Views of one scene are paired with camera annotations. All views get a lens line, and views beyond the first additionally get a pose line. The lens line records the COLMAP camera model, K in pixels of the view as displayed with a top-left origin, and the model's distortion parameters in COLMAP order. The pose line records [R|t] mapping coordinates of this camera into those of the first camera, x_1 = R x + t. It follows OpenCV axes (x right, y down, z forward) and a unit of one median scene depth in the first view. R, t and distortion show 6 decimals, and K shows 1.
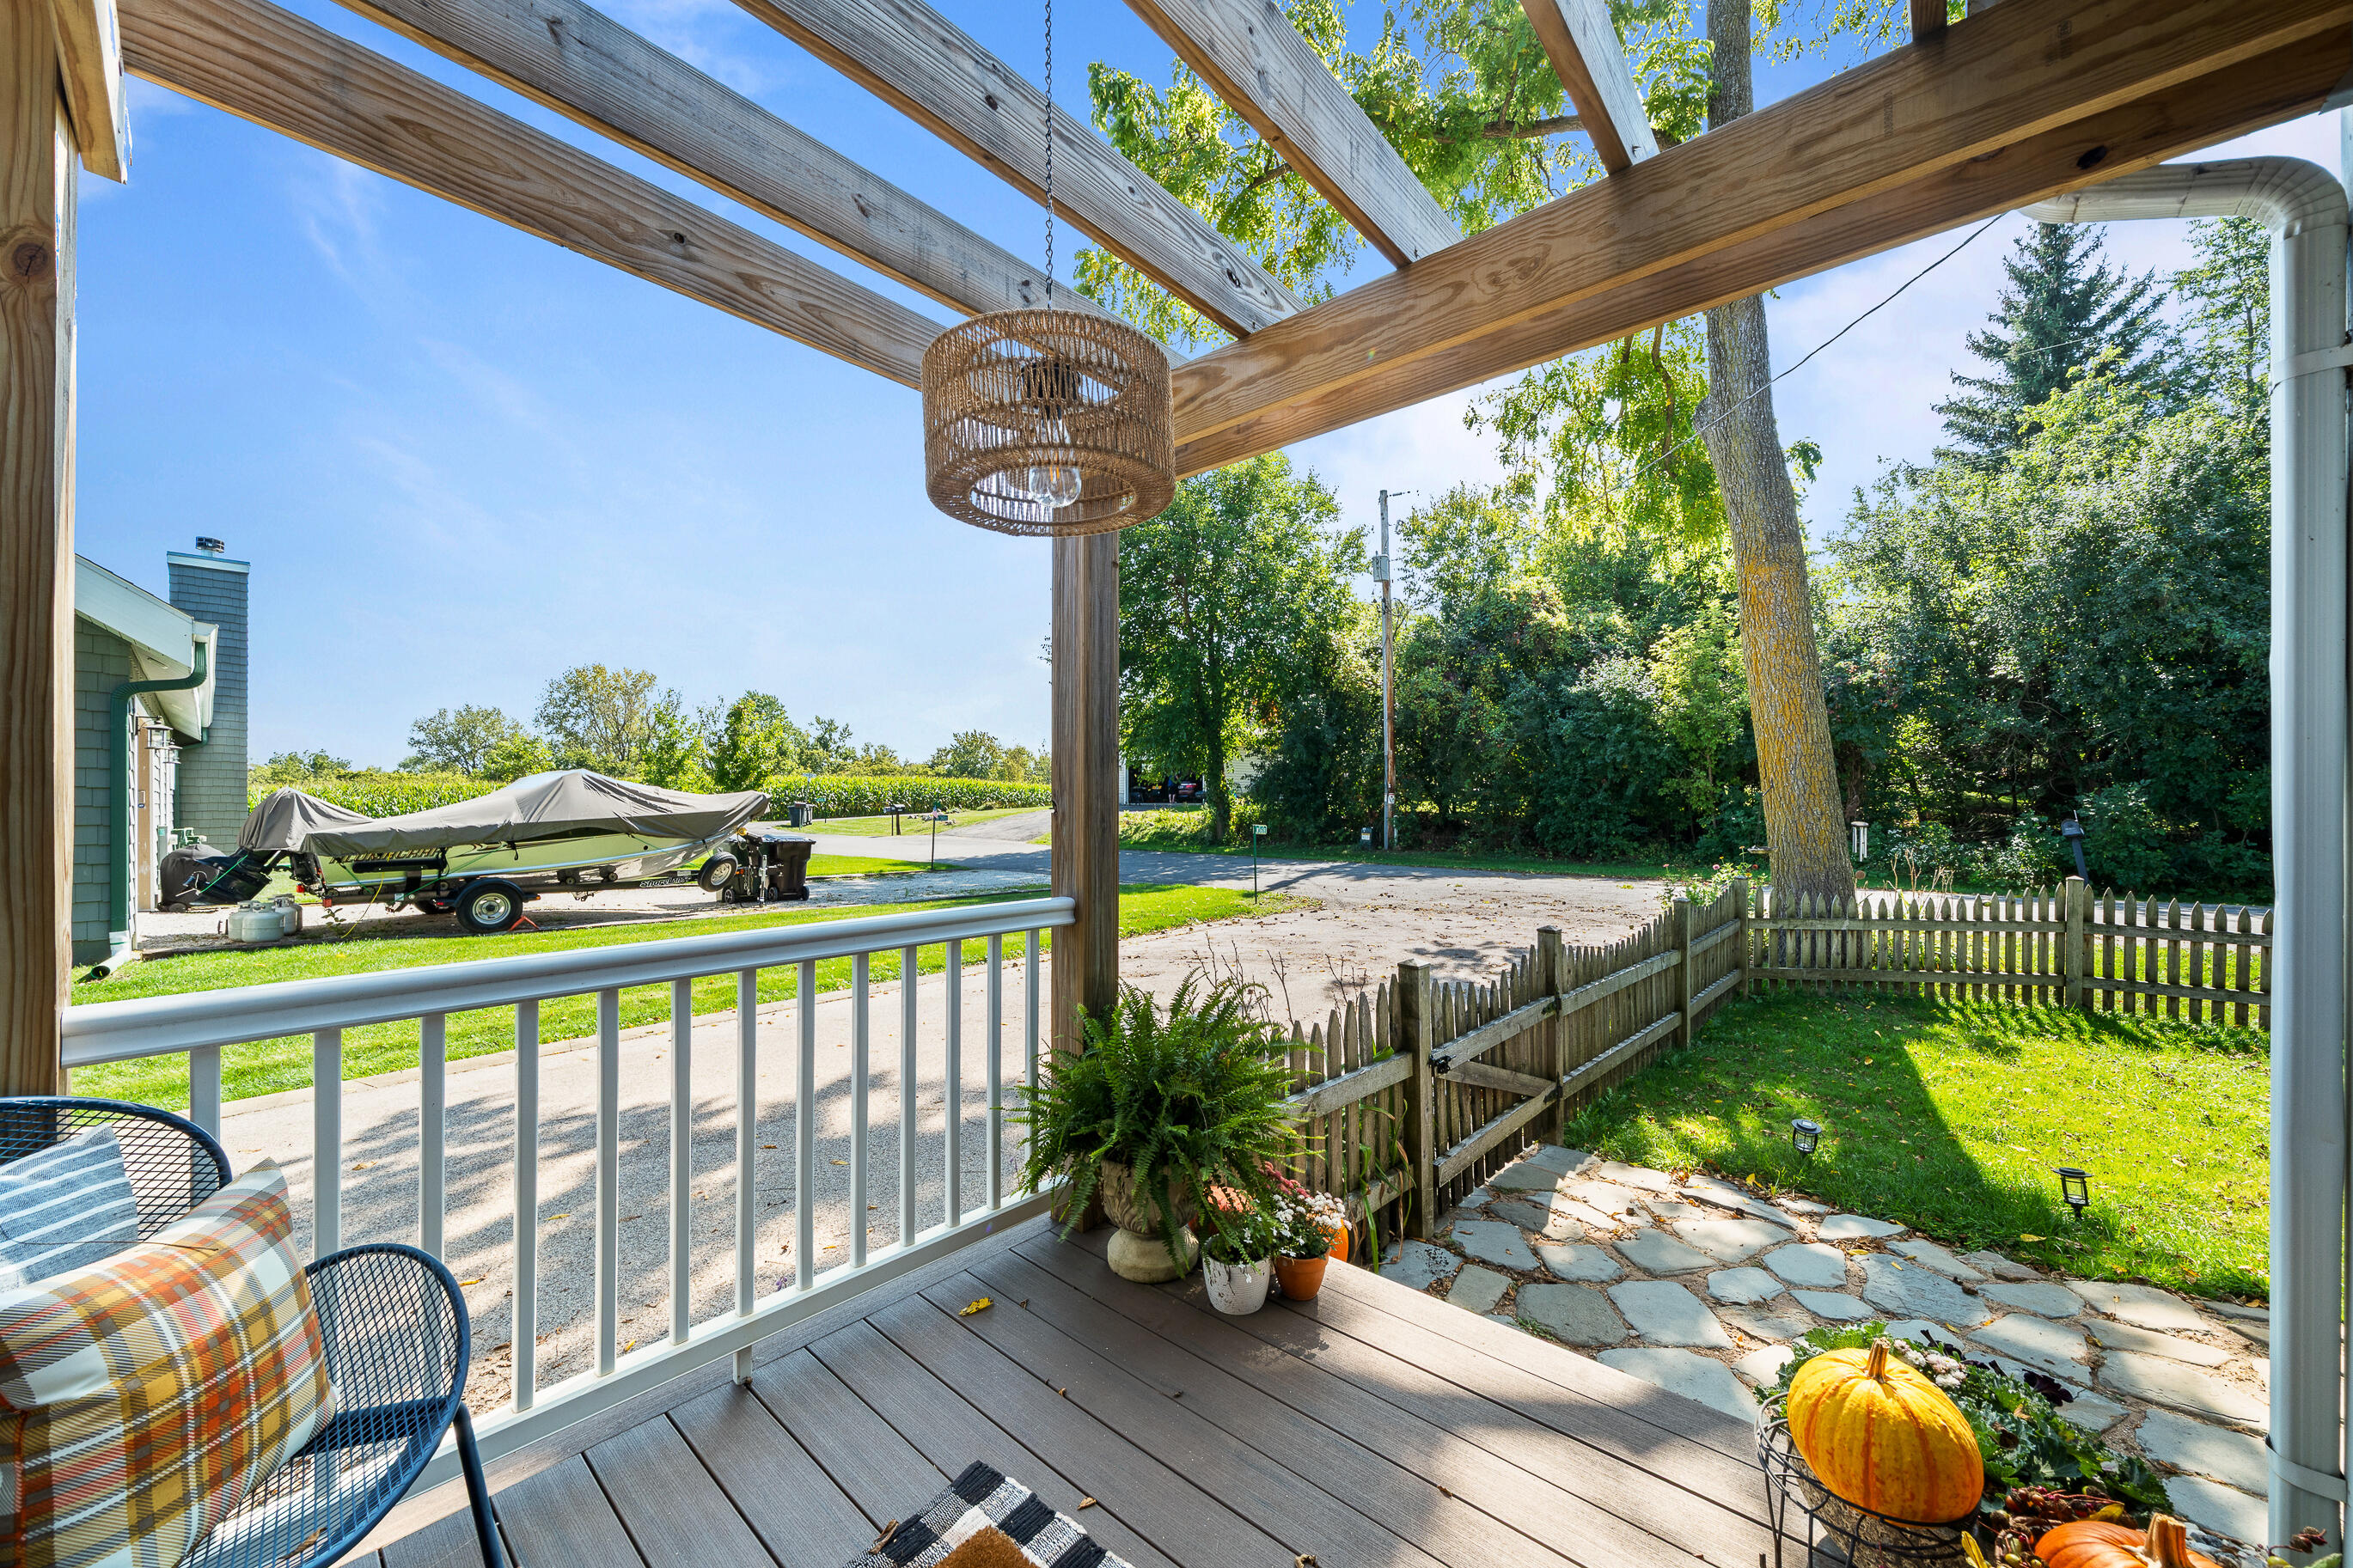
lens RADIAL K [[869.9, 0, 1176.5], [0, 869.9, 784.0], [0, 0, 1]] dist [-0.000467, -0.000067]
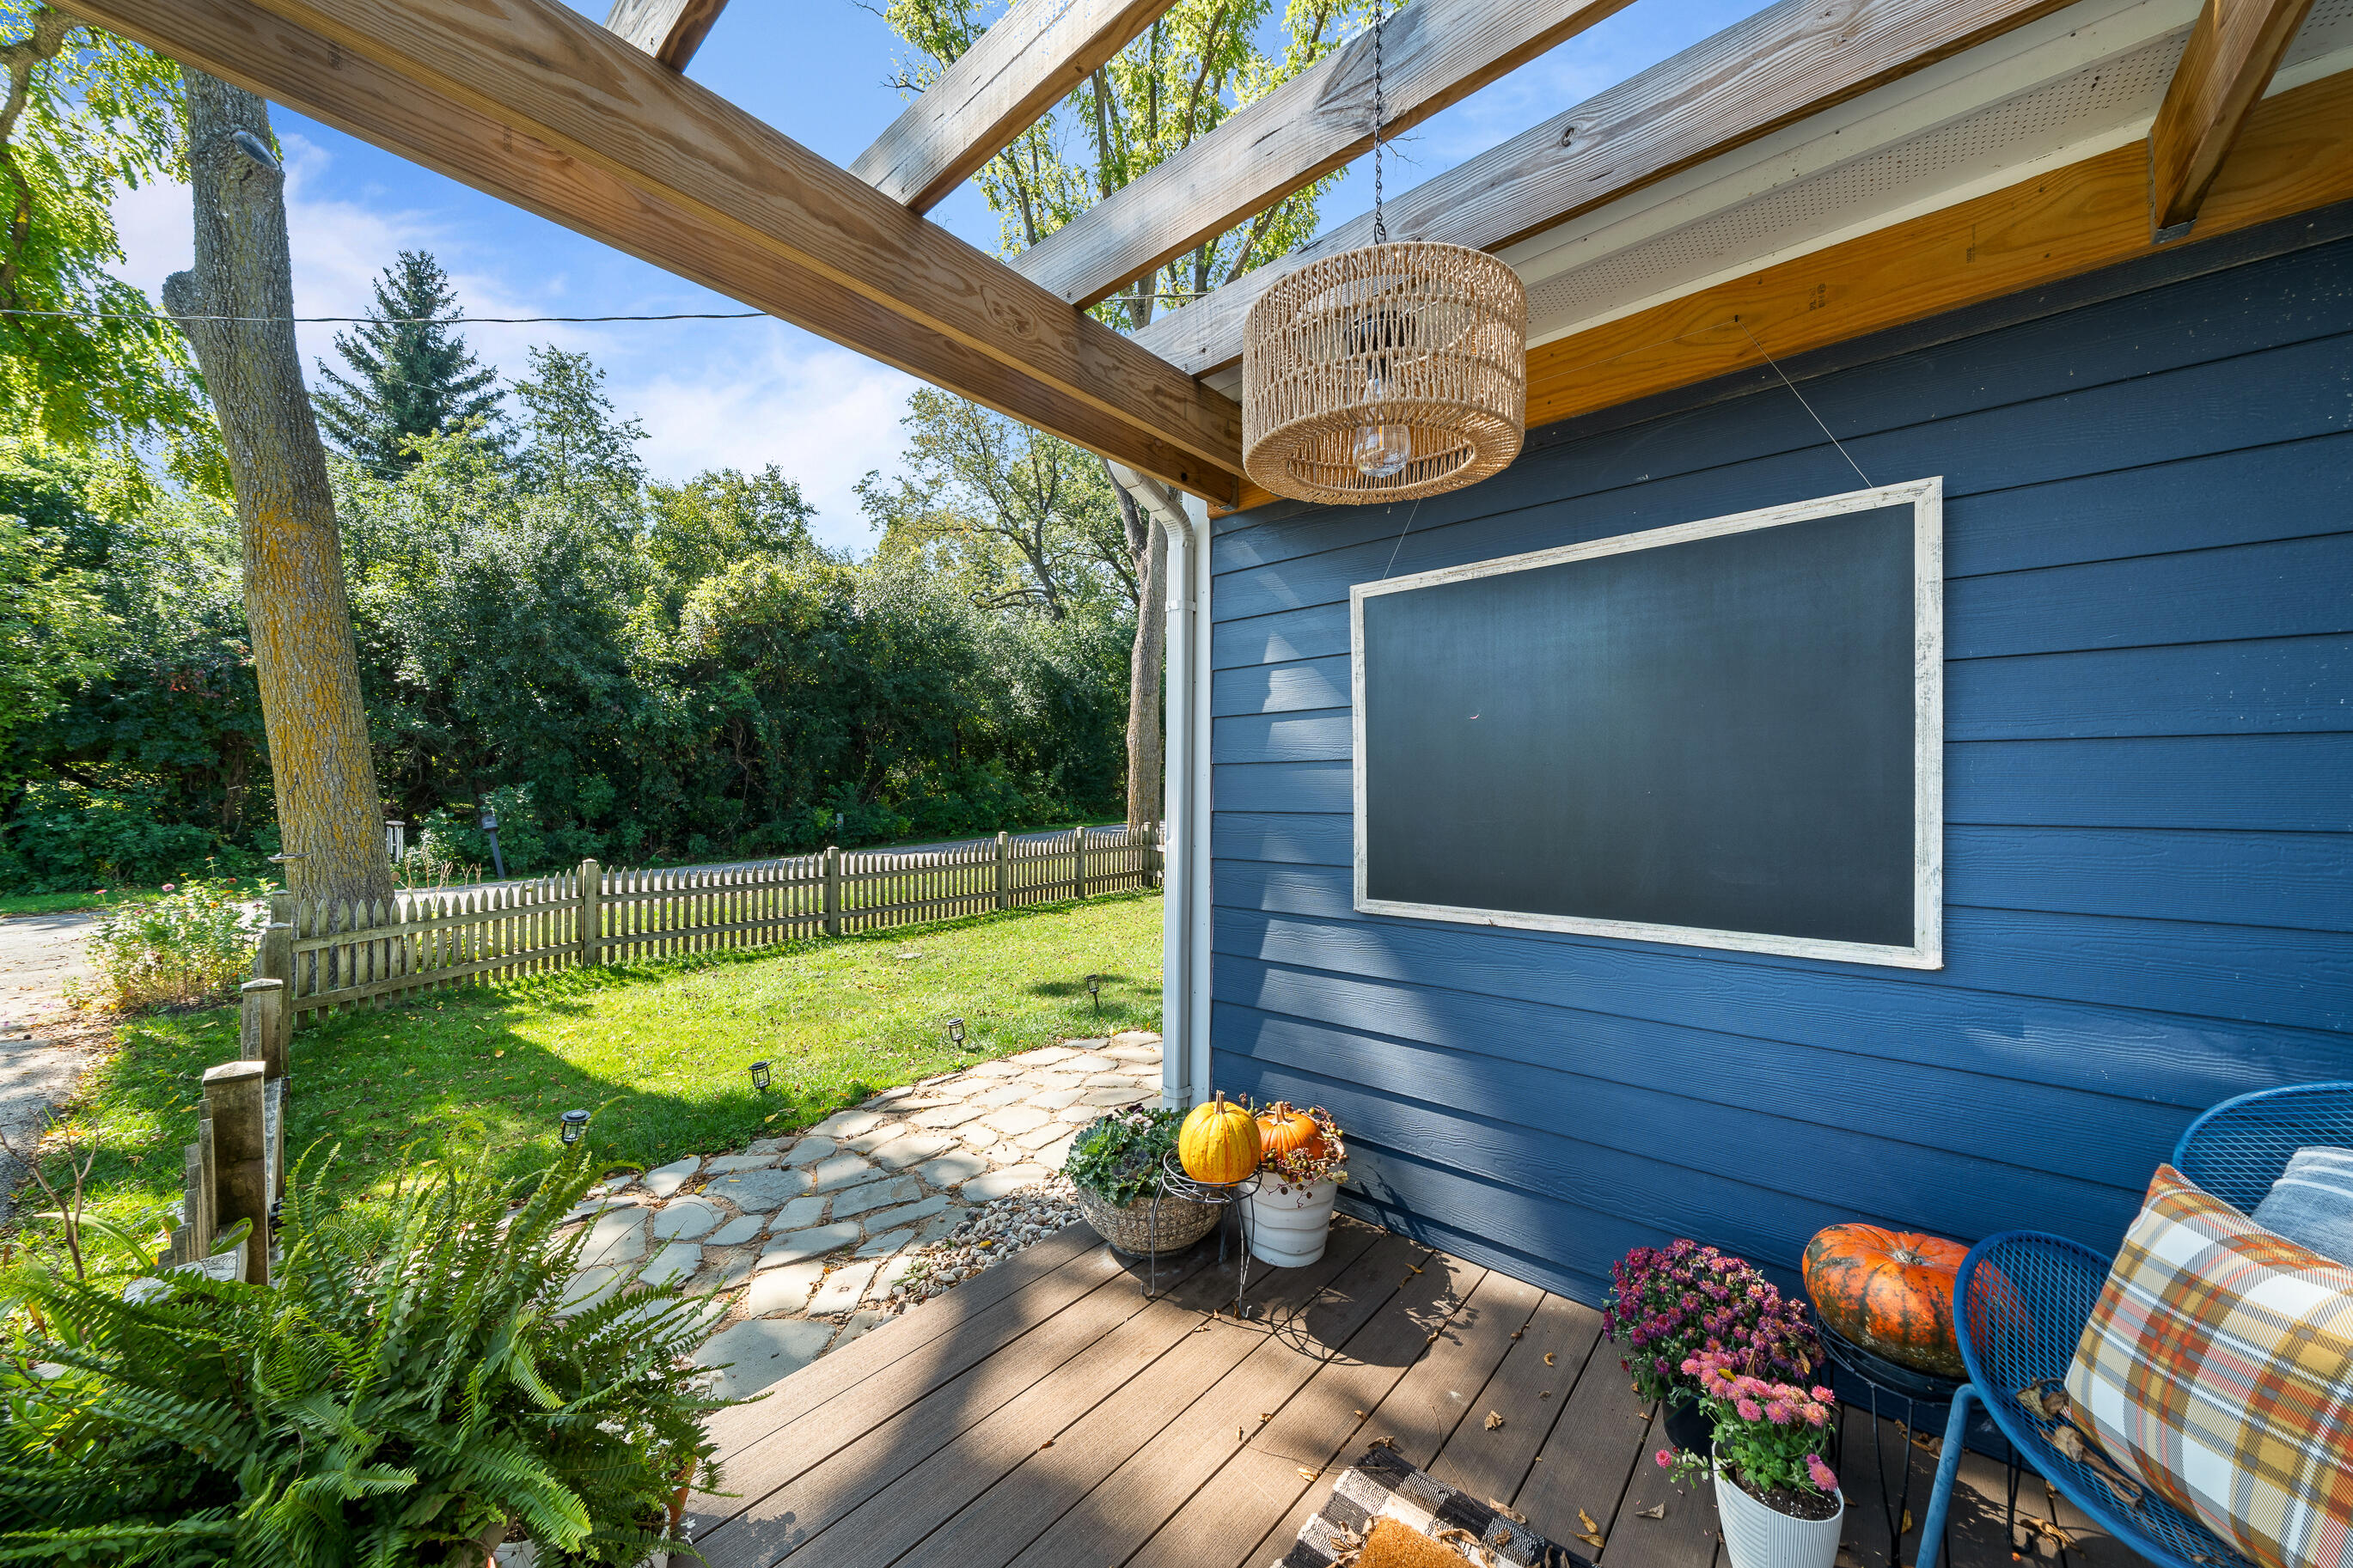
lens RADIAL K [[819.6, 0, 1176.5], [0, 819.6, 784.0], [0, 0, 1]] dist [-0.000874, -0.000083]
pose [[-0.002136, 0.013372, 0.999908, -0.130390], [-0.014238, 0.999809, -0.013401, 0.002920], [-0.999896, -0.014265, -0.001946, 0.158169]]
